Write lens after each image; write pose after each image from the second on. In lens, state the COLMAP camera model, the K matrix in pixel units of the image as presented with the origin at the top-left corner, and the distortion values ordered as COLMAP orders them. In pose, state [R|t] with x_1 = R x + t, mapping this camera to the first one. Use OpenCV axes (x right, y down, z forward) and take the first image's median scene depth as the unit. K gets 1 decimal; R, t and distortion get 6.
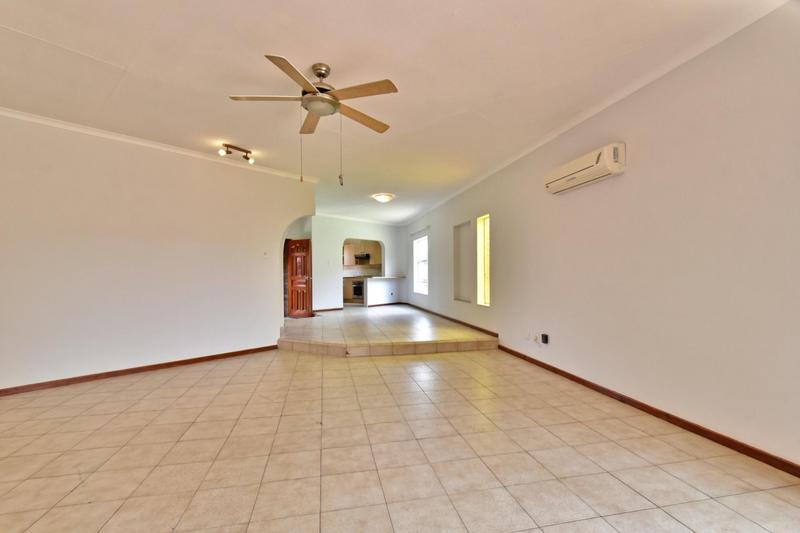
lens RADIAL K [[361.7, 0, 399.1], [0, 361.7, 270.2], [0, 0, 1]] dist [-0.003553, -0.001023]
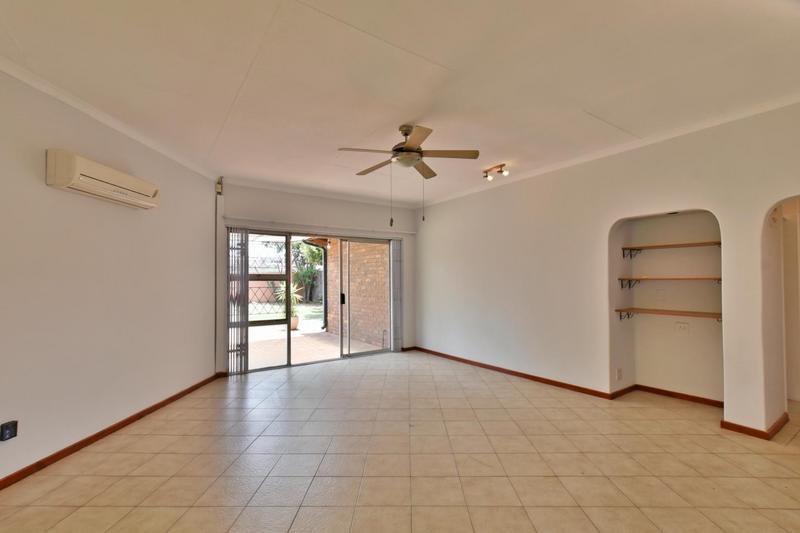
lens RADIAL K [[361.7, 0, 399.2], [0, 361.7, 270.5], [0, 0, 1]] dist [-0.003553, -0.001023]
pose [[-0.972856, 0.019136, 0.230620, -0.424945], [0.010471, 0.999195, -0.038738, -0.034050], [-0.231176, -0.035272, -0.972272, 1.994876]]
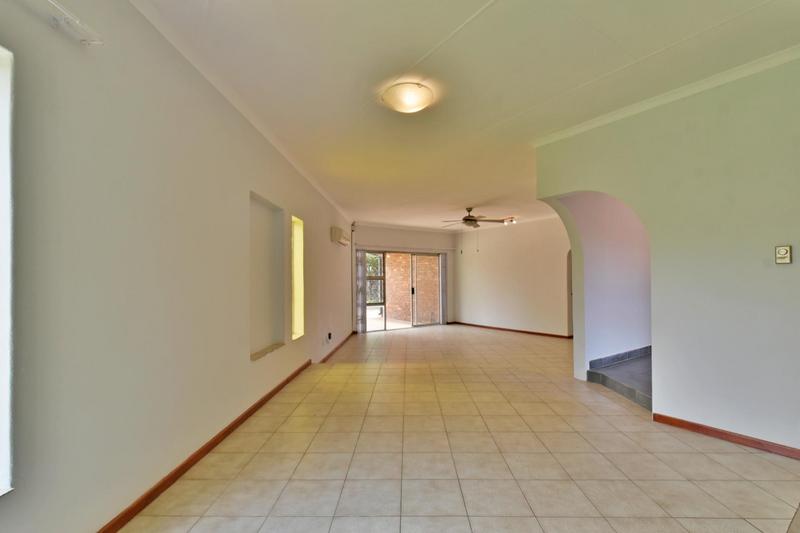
lens RADIAL K [[361.7, 0, 399.9], [0, 361.7, 271.8], [0, 0, 1]] dist [-0.003553, -0.001023]
pose [[-0.973215, 0.020692, 0.228965, -0.306679], [0.013931, 0.999419, -0.031106, -0.031593], [-0.229476, -0.027083, -0.972938, 3.172219]]
